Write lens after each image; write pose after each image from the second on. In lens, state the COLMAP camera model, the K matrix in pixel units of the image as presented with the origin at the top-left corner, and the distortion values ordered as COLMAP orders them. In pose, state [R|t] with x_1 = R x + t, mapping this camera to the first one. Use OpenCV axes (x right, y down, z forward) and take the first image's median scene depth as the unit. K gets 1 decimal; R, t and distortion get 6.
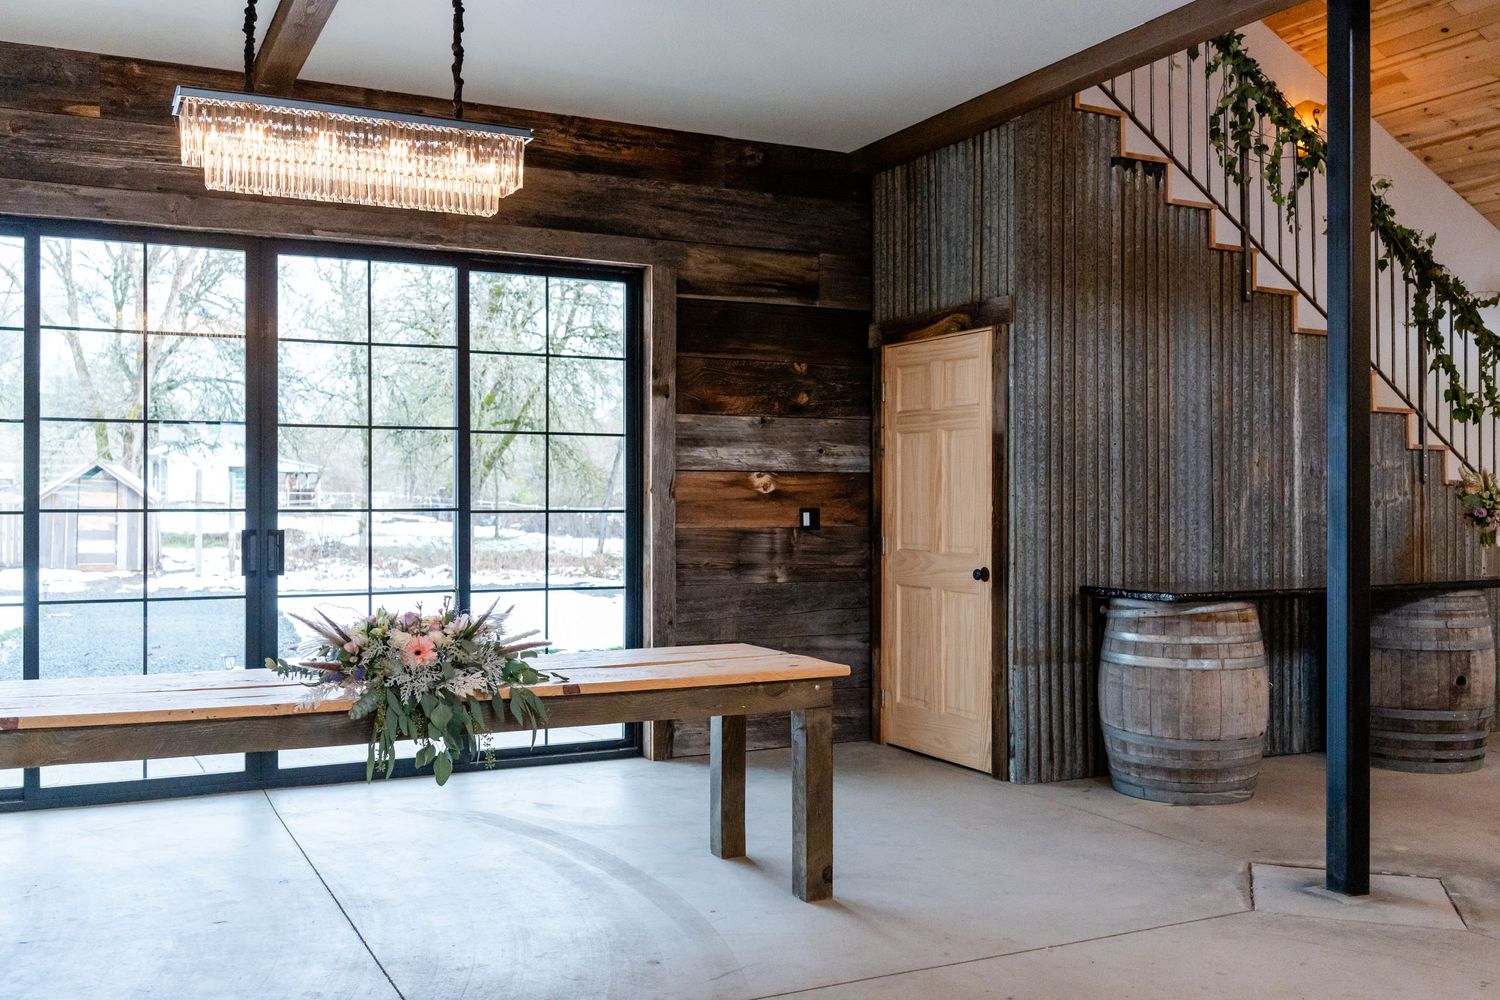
lens RADIAL K [[1431.2, 0, 788.8], [0, 1431.2, 499.3], [0, 0, 1]] dist [0.002887, -0.017169]
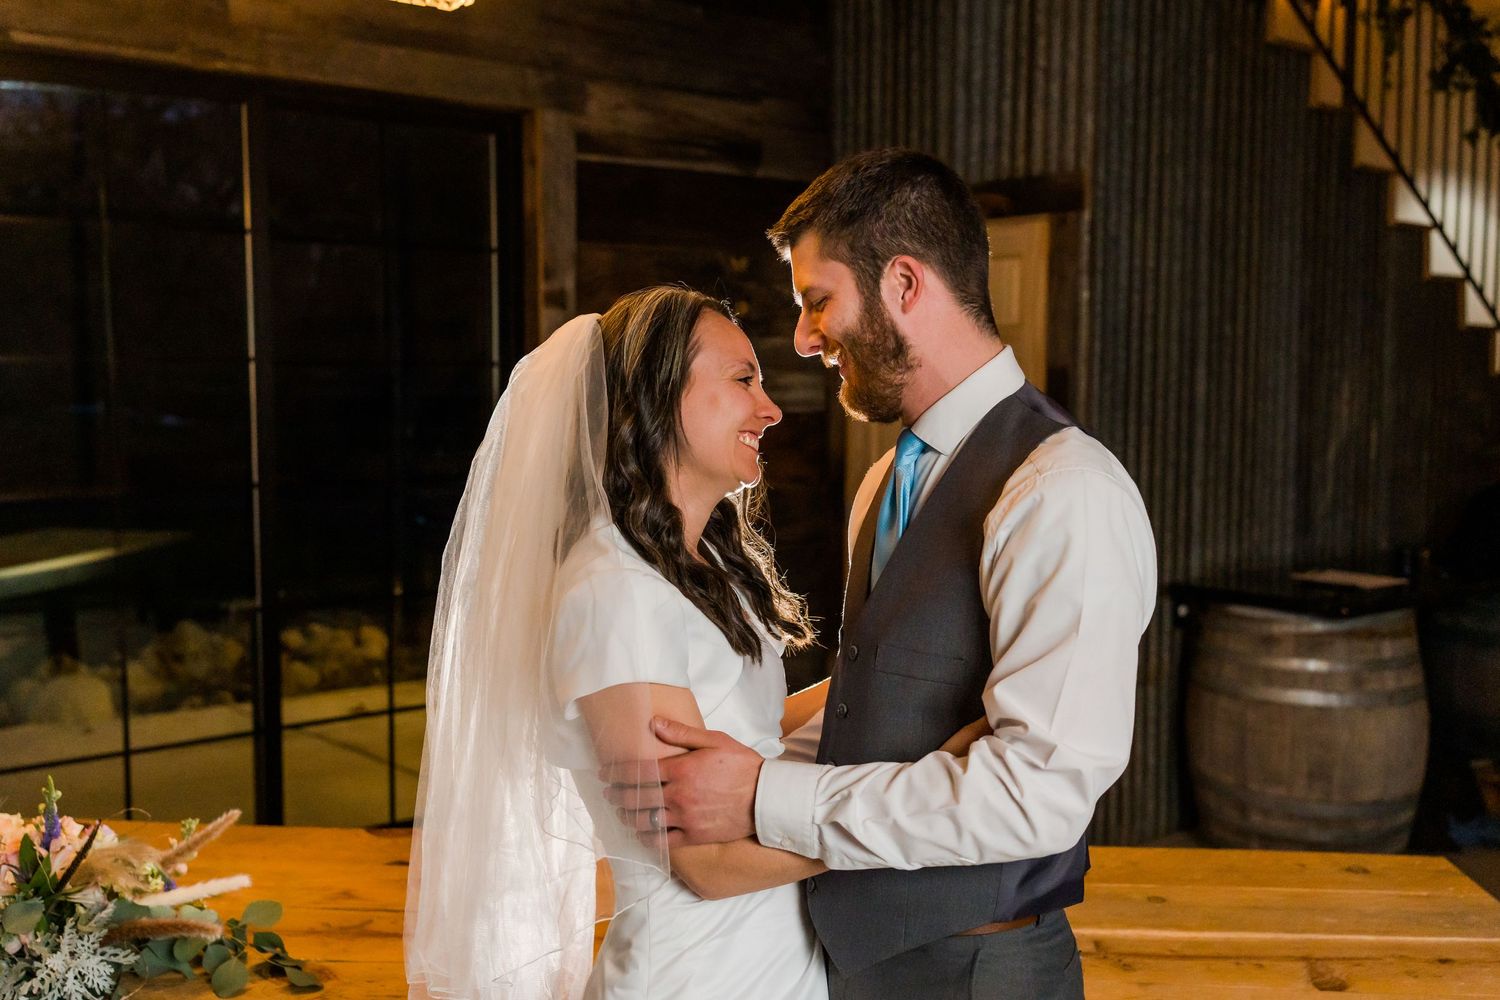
lens RADIAL K [[1491.5, 0, 726.3], [0, 1491.5, 500.8], [0, 0, 1]] dist [0.001904, -0.000763]
pose [[0.983469, -0.016561, 0.180319, -0.137844], [-0.000324, 0.995647, 0.093205, -0.046669], [-0.181078, -0.091722, 0.979182, 0.286314]]
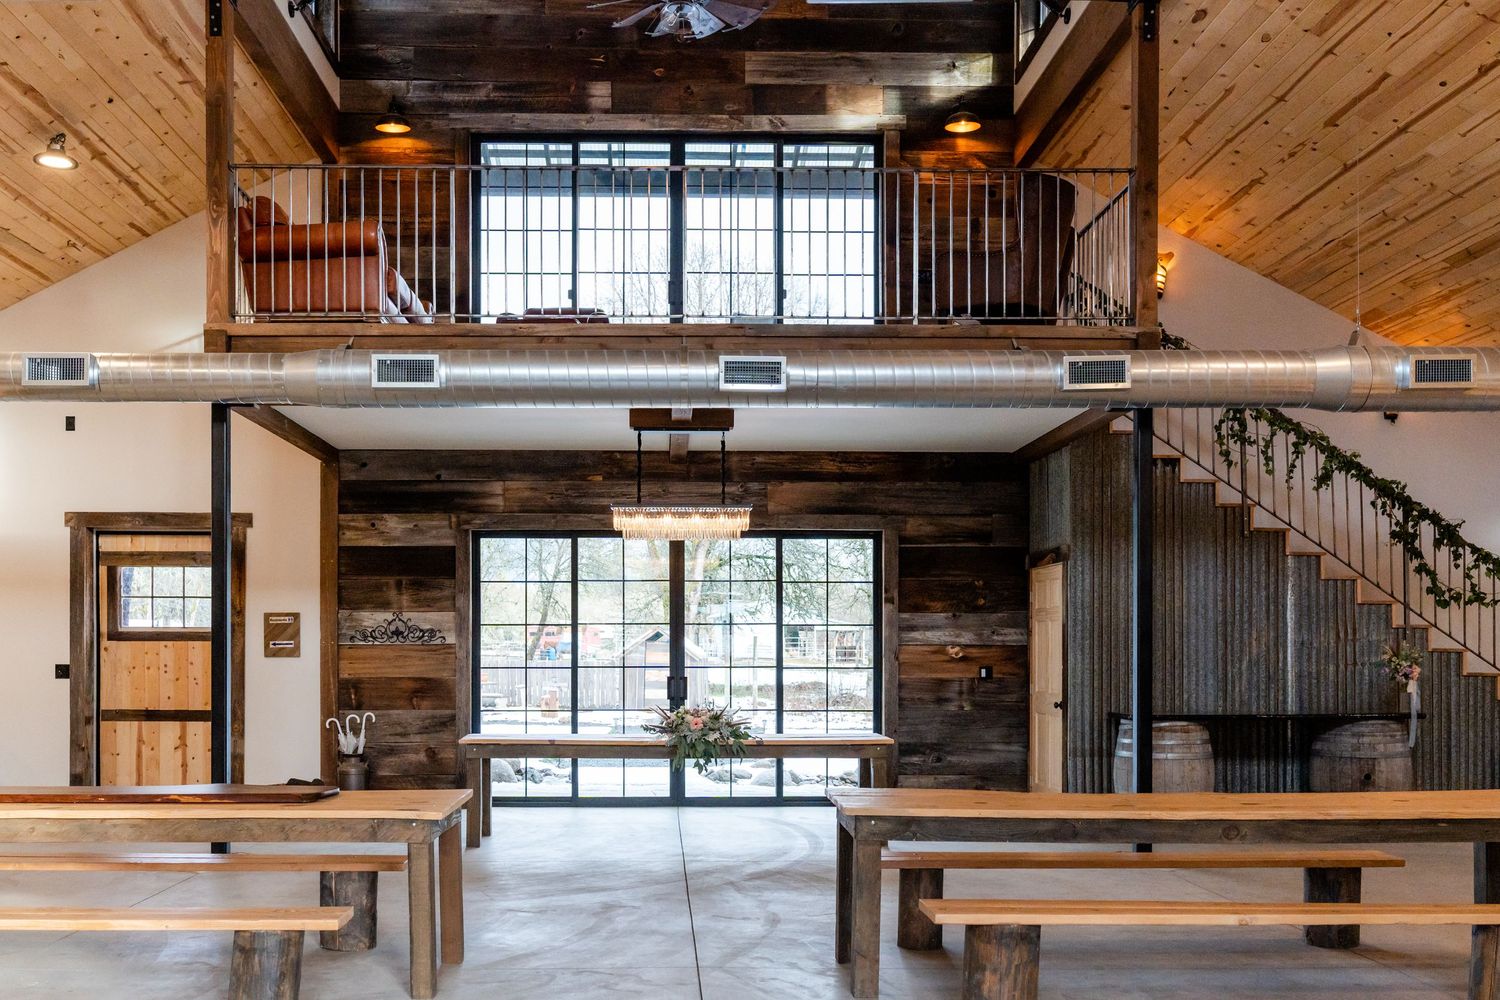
lens RADIAL K [[1442.5, 0, 748.9], [0, 1442.5, 662.8], [0, 0, 1]] dist [0.011939, 0.014453]
pose [[0.918883, 0.001590, -0.394527, 0.454481], [0.000524, 0.999986, 0.005251, -0.007641], [0.394530, -0.005032, 0.918869, -0.711015]]
